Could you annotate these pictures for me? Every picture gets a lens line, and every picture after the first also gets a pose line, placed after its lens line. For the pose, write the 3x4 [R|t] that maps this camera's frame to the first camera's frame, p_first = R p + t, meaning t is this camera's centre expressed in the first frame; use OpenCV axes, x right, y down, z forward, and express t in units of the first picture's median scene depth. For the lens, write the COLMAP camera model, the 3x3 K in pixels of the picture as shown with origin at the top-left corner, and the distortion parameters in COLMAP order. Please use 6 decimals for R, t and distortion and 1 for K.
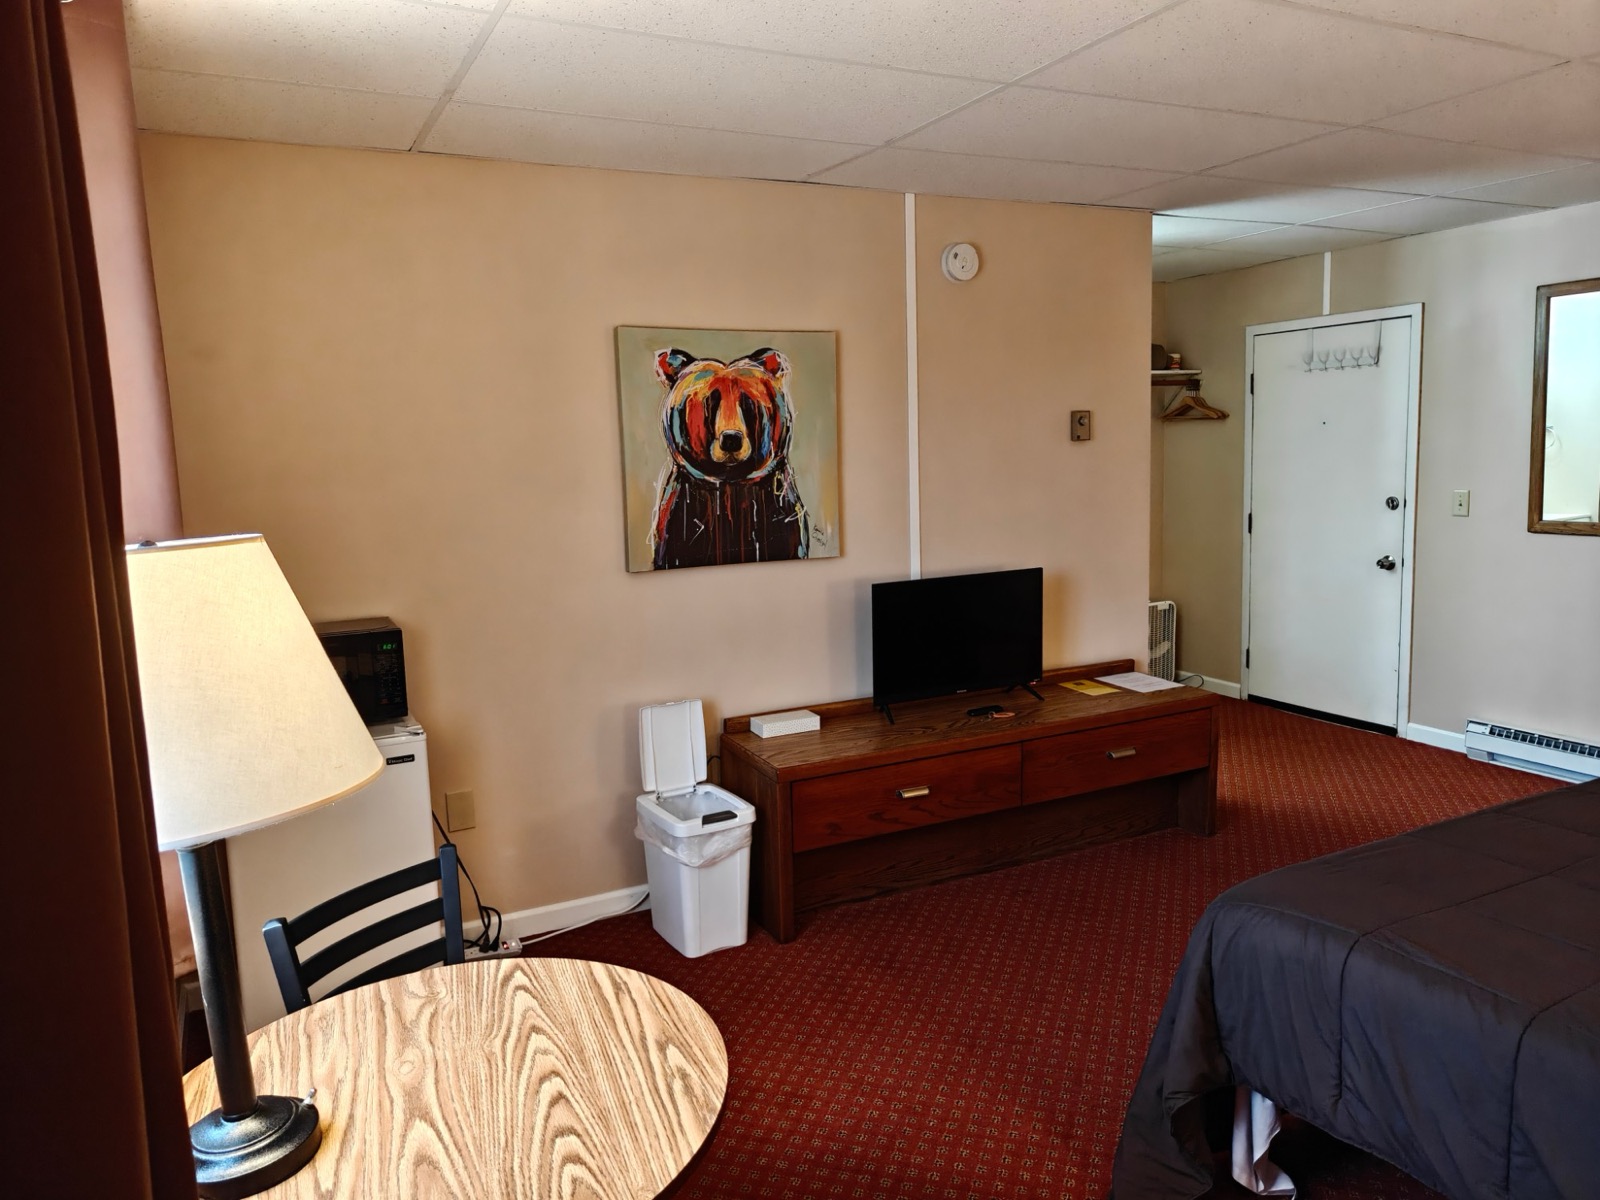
lens RADIAL K [[1125.4, 0, 800.0], [0, 1125.4, 600.0], [0, 0, 1]] dist [0.074302, 0.000239]
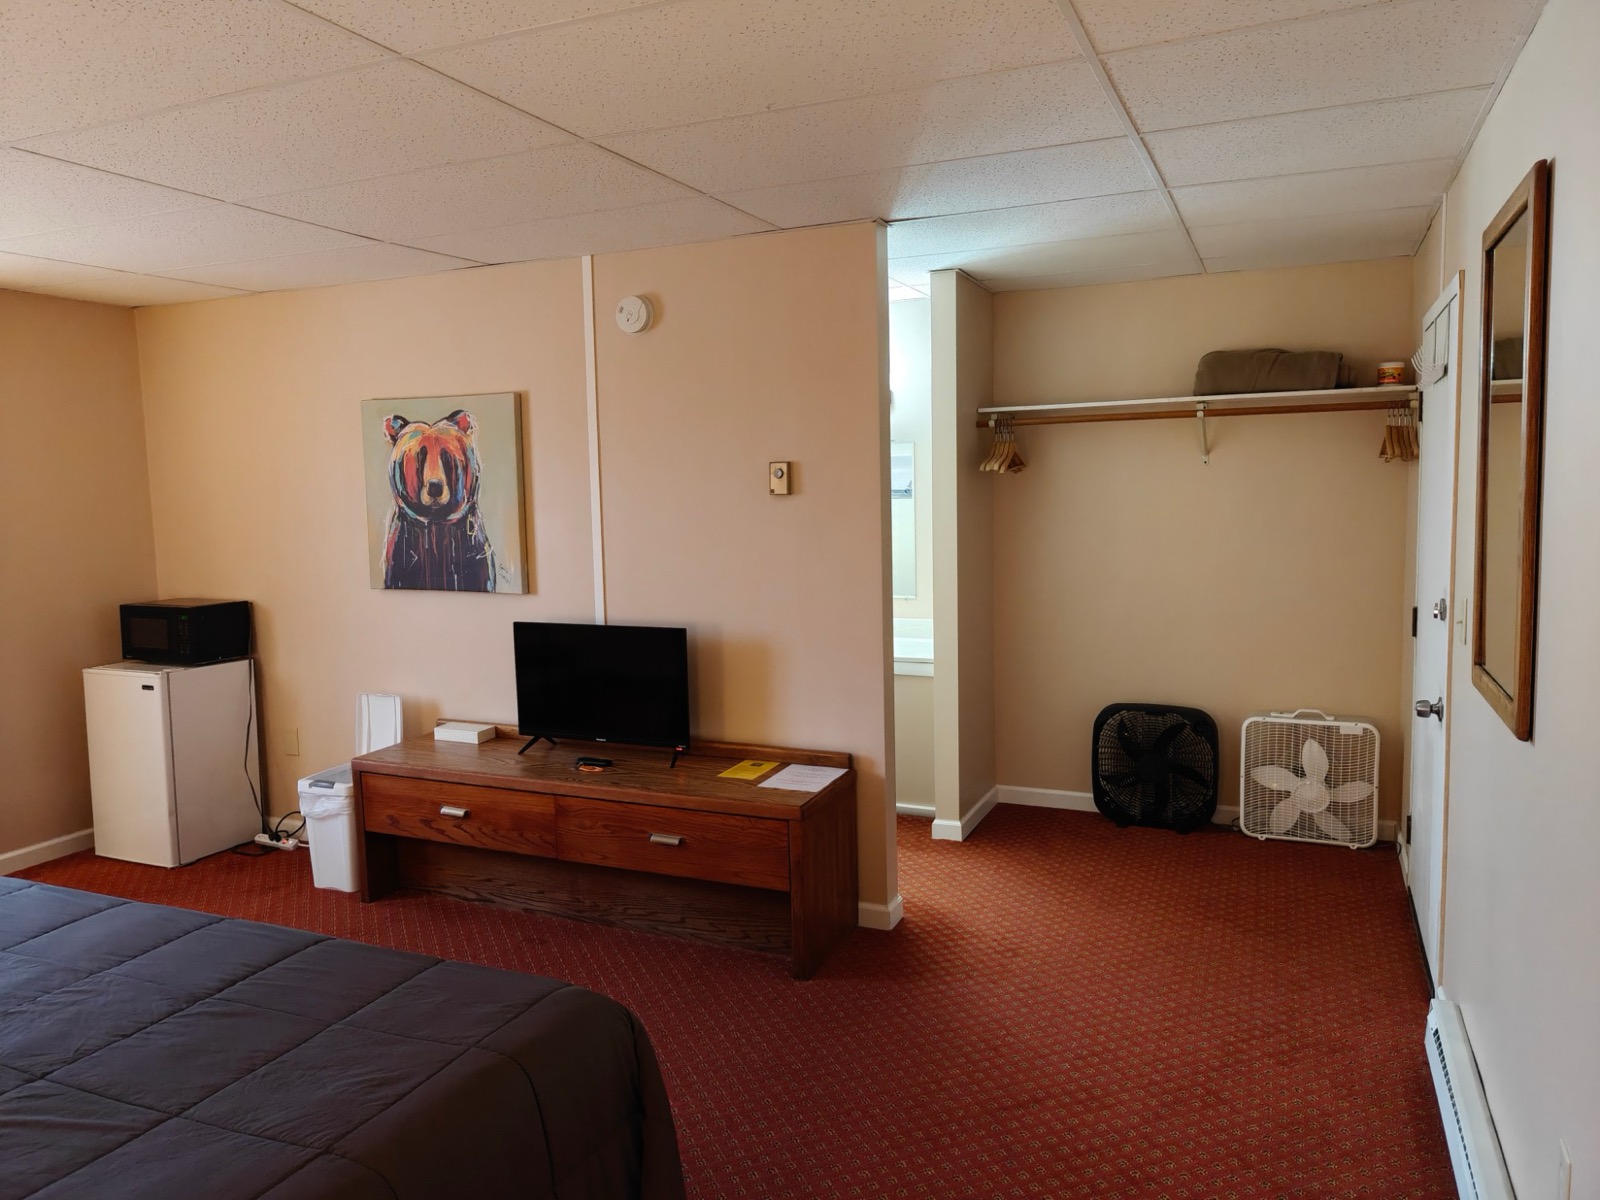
lens RADIAL K [[1138.6, 0, 800.0], [0, 1138.6, 600.0], [0, 0, 1]] dist [-0.004899, -0.001707]
pose [[0.631844, 0.102462, -0.768294, 1.123167], [-0.107448, 0.993232, 0.044096, -0.117347], [0.767612, 0.054690, 0.638577, 0.527929]]
